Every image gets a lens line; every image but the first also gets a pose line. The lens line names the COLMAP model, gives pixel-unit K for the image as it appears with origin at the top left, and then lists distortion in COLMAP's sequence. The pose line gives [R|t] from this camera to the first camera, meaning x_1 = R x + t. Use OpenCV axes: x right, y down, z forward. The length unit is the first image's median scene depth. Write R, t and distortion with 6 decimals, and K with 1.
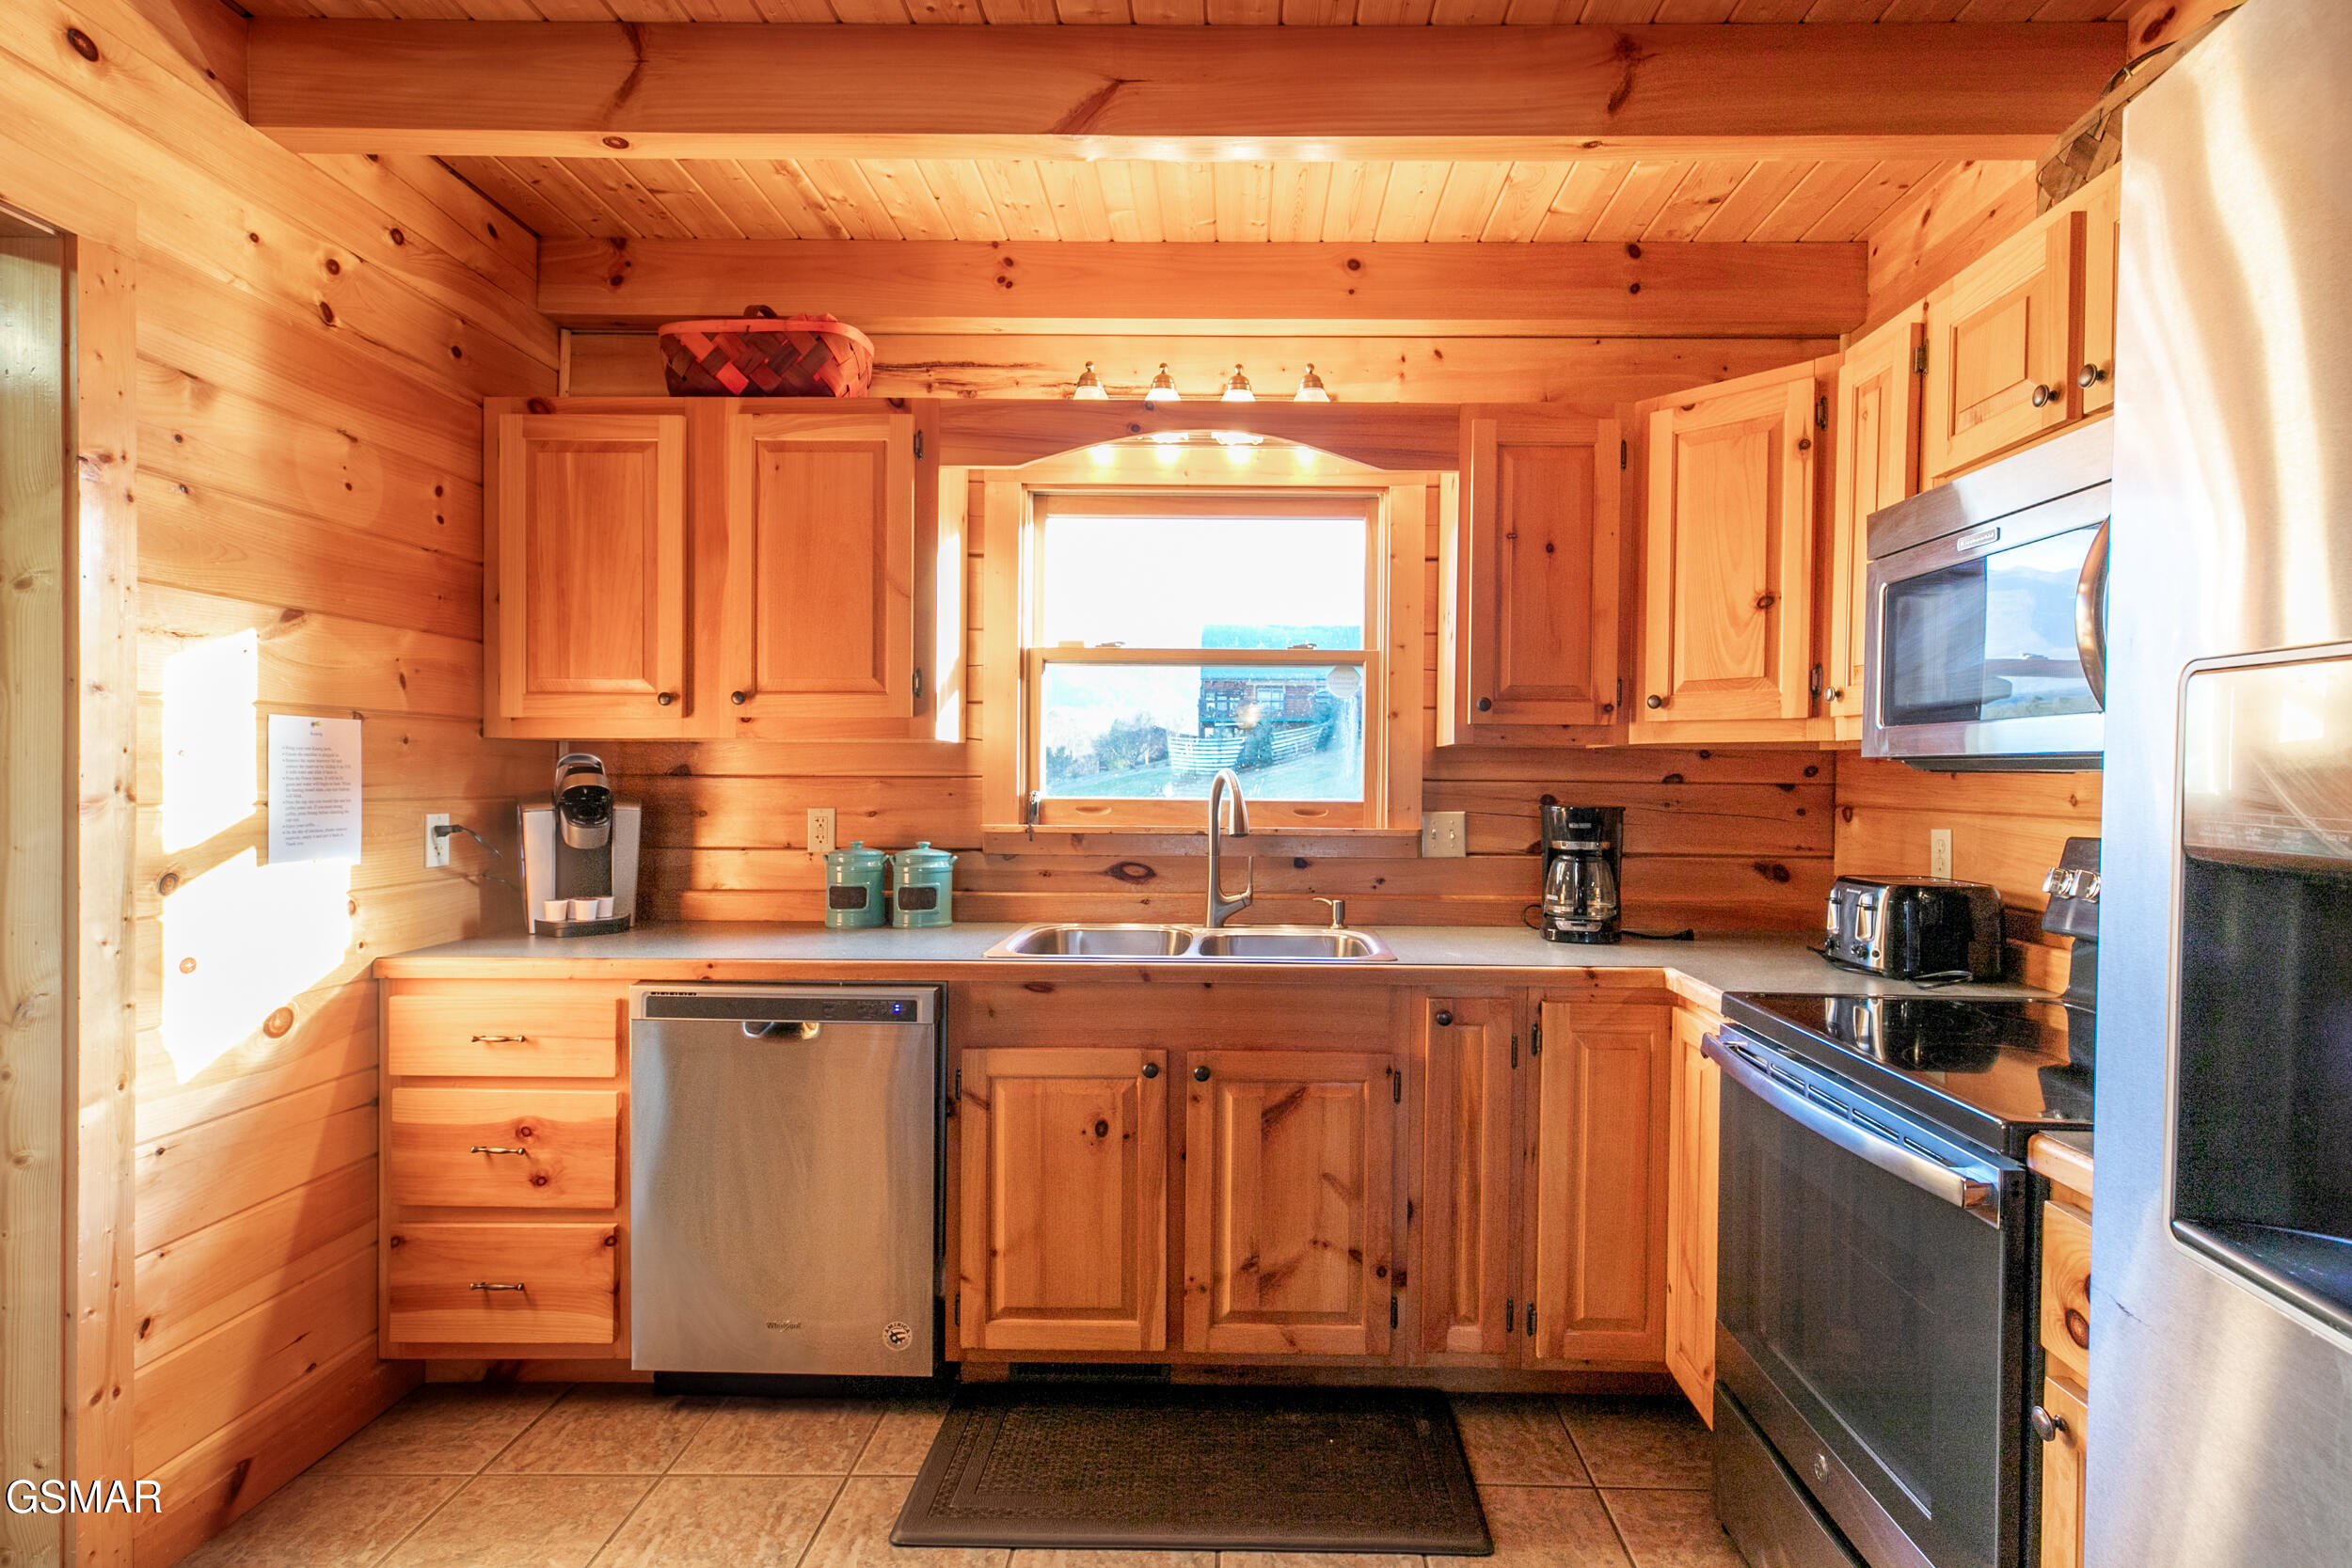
lens RADIAL K [[1173.0, 0, 1229.3], [0, 1173.0, 762.5], [0, 0, 1]] dist [-0.000280, -0.000052]
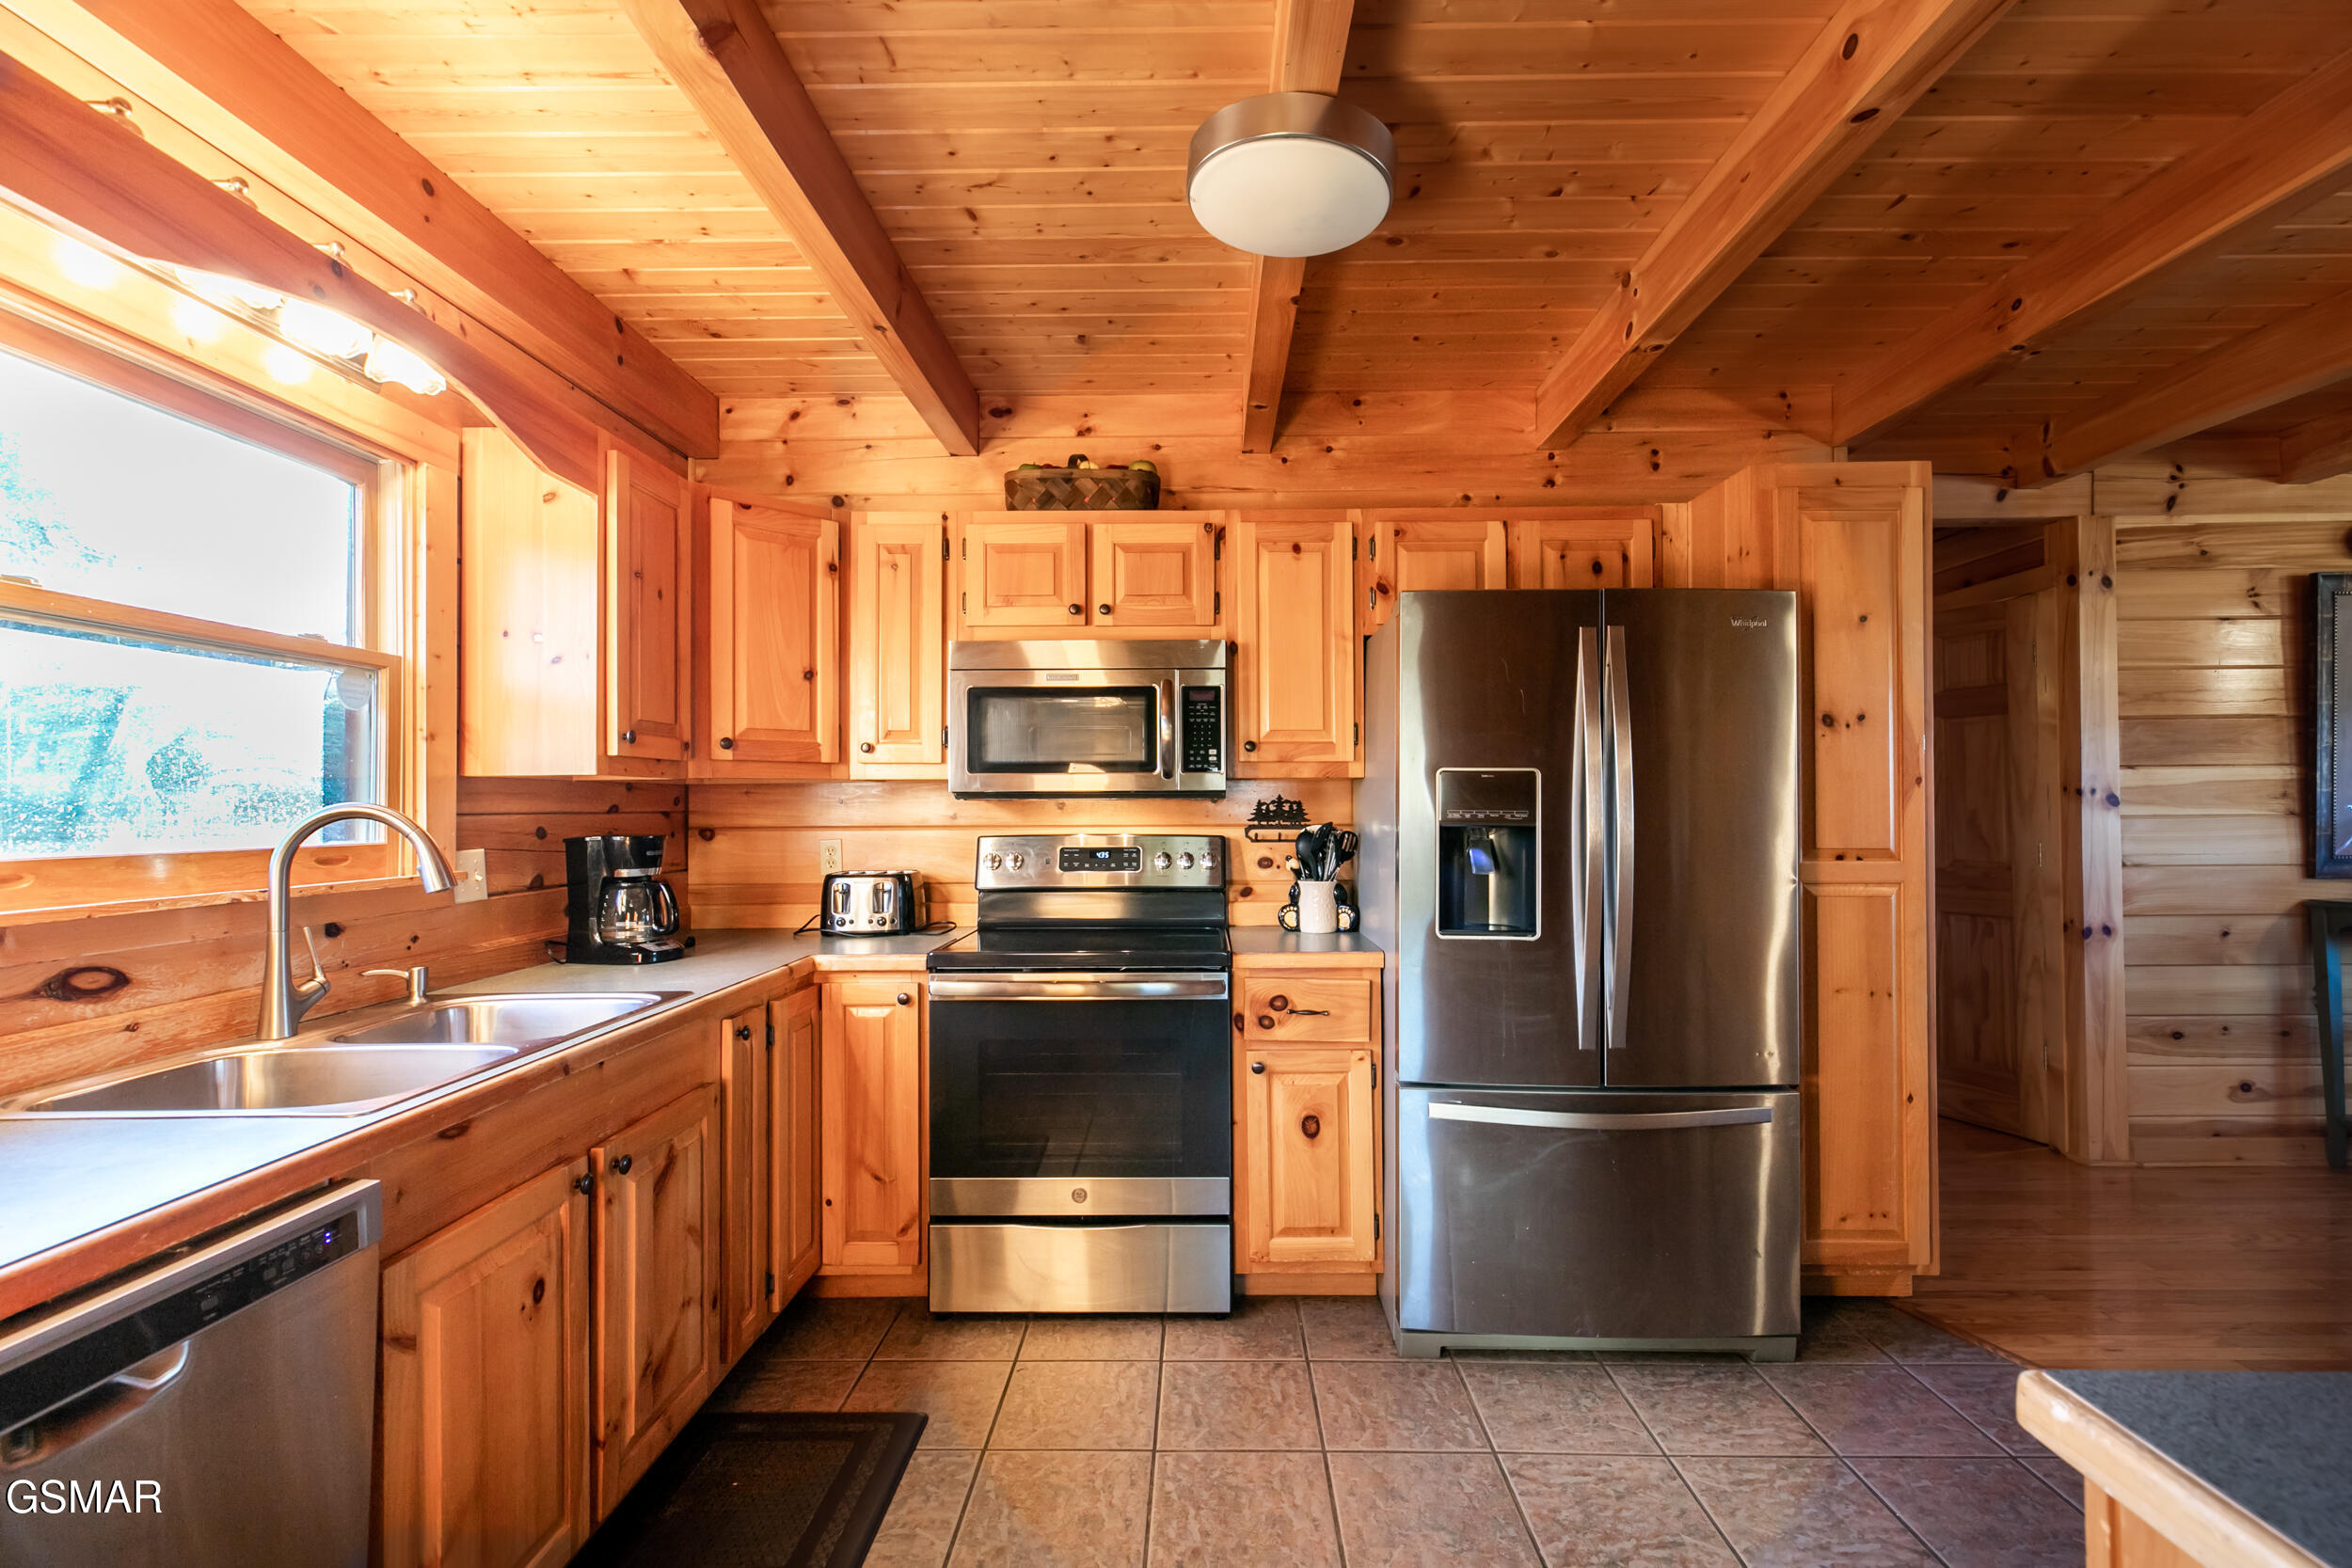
lens RADIAL K [[1069.8, 0, 1176.5], [0, 1069.8, 754.9], [0, 0, 1]] dist [0.008463, 0.000355]
pose [[-0.000638, 0.038040, 0.999276, -0.689566], [-0.000611, 0.999276, -0.038040, 0.001131], [-1.000000, -0.000635, -0.000614, 0.518998]]
